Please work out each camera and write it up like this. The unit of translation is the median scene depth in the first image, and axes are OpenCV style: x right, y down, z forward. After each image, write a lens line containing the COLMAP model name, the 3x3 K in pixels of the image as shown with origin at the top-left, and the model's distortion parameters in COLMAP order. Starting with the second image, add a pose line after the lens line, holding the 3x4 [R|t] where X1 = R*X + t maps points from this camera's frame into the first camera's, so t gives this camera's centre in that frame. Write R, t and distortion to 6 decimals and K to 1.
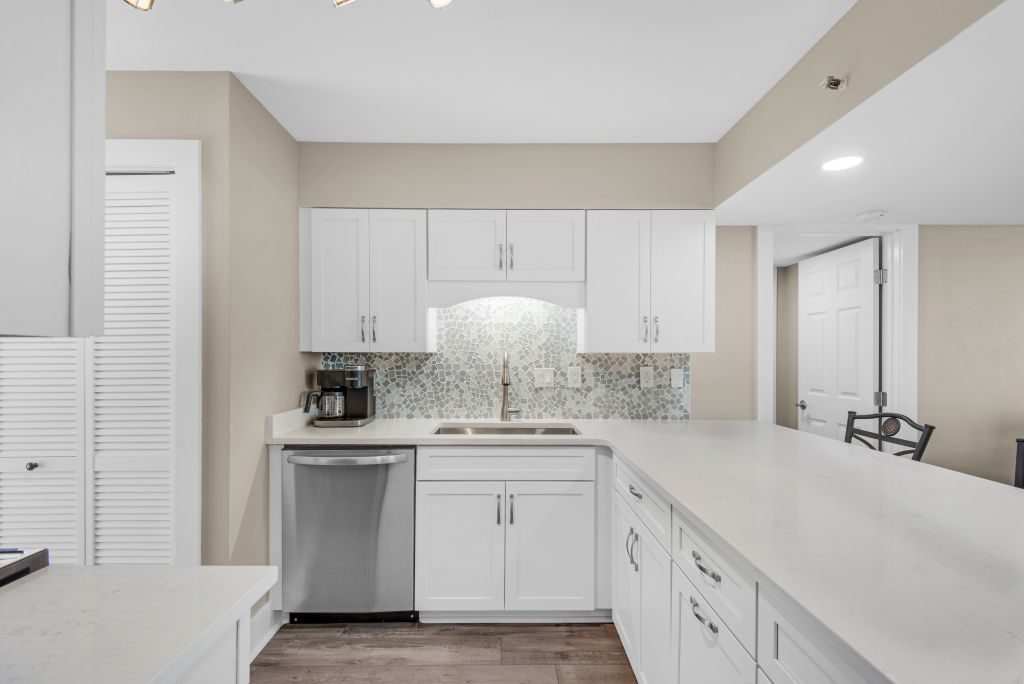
lens RADIAL K [[459.6, 0, 511.4], [0, 459.6, 351.1], [0, 0, 1]] dist [0.002134, -0.000084]
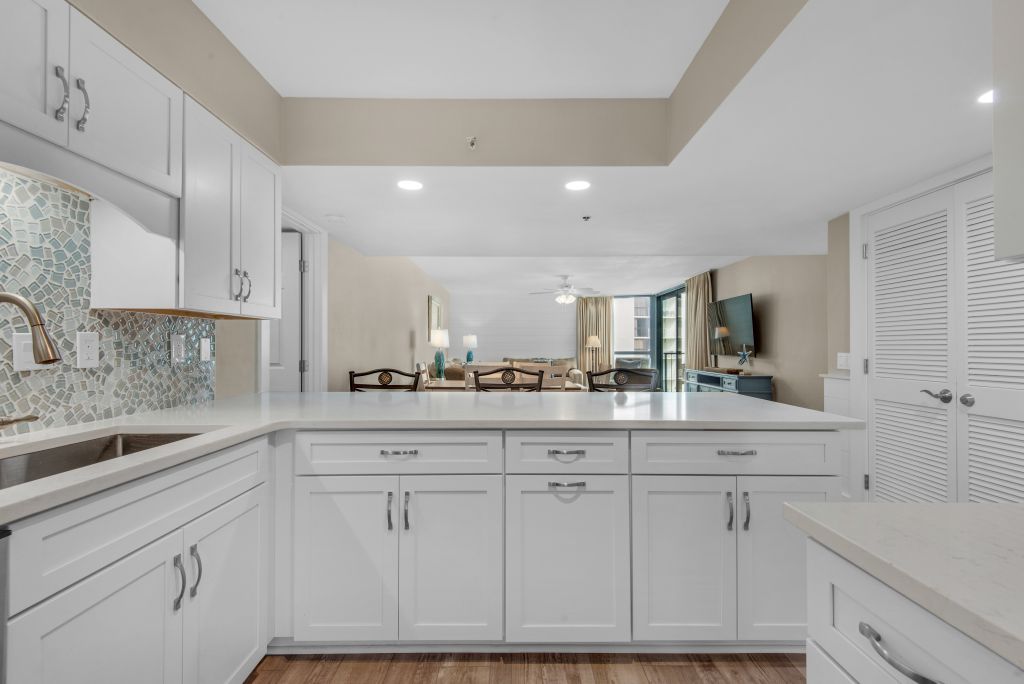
lens RADIAL K [[459.6, 0, 511.4], [0, 459.6, 351.1], [0, 0, 1]] dist [0.002134, -0.000084]
pose [[-0.005220, -0.011768, 0.999917, -0.443310], [-0.009735, 0.999884, 0.011716, 0.046127], [-0.999939, -0.009673, -0.005334, 0.470090]]
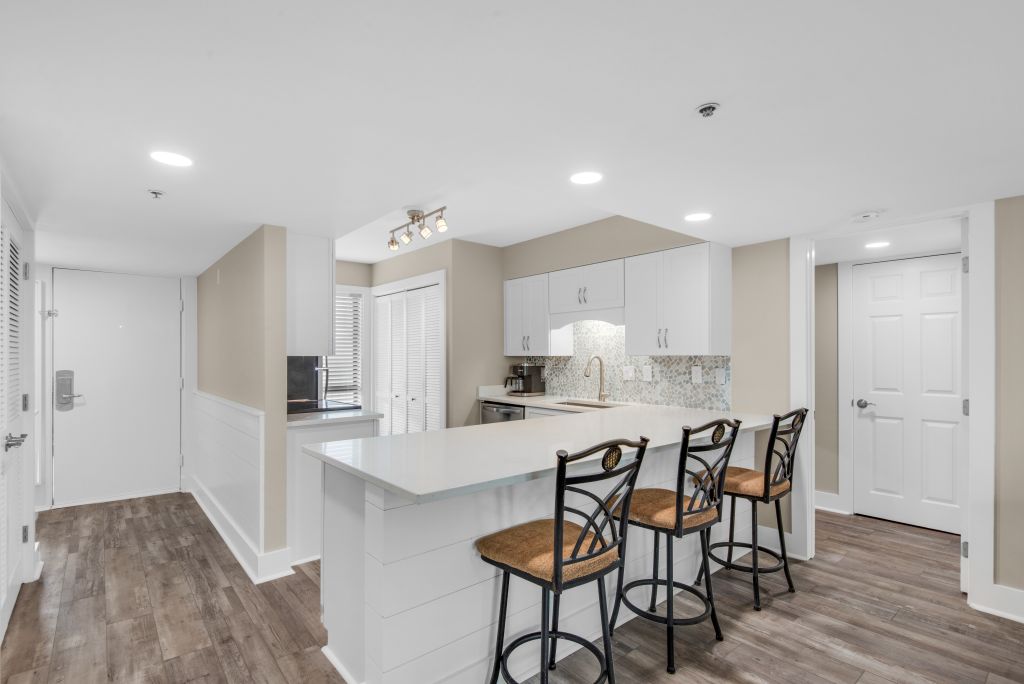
lens RADIAL K [[492.0, 0, 507.6], [0, 492.0, 357.1], [0, 0, 1]] dist [0.003949, -0.000696]
pose [[0.630178, -0.002247, -0.776448, 1.011172], [0.009171, 0.999948, 0.004550, -0.002288], [0.776397, -0.009988, 0.630165, -0.244084]]
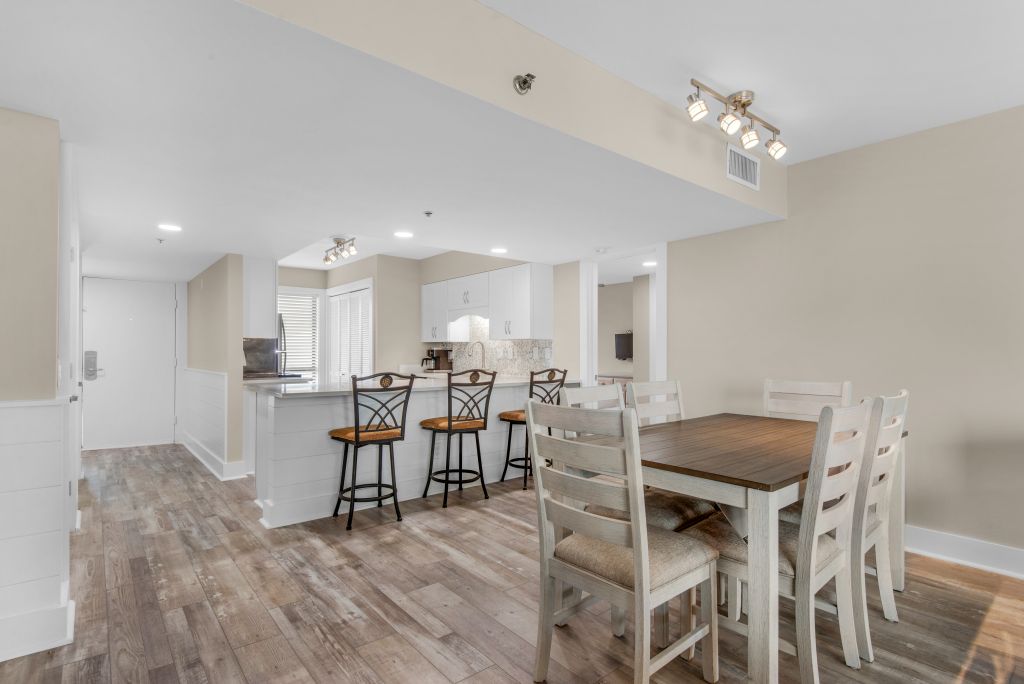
lens RADIAL K [[501.1, 0, 513.2], [0, 501.1, 351.2], [0, 0, 1]] dist [-0.001680, 0.000024]
pose [[0.635823, -0.006607, -0.771806, 1.747721], [0.008511, 0.999963, -0.001548, 0.052077], [0.771788, -0.005584, 0.635856, -0.311728]]
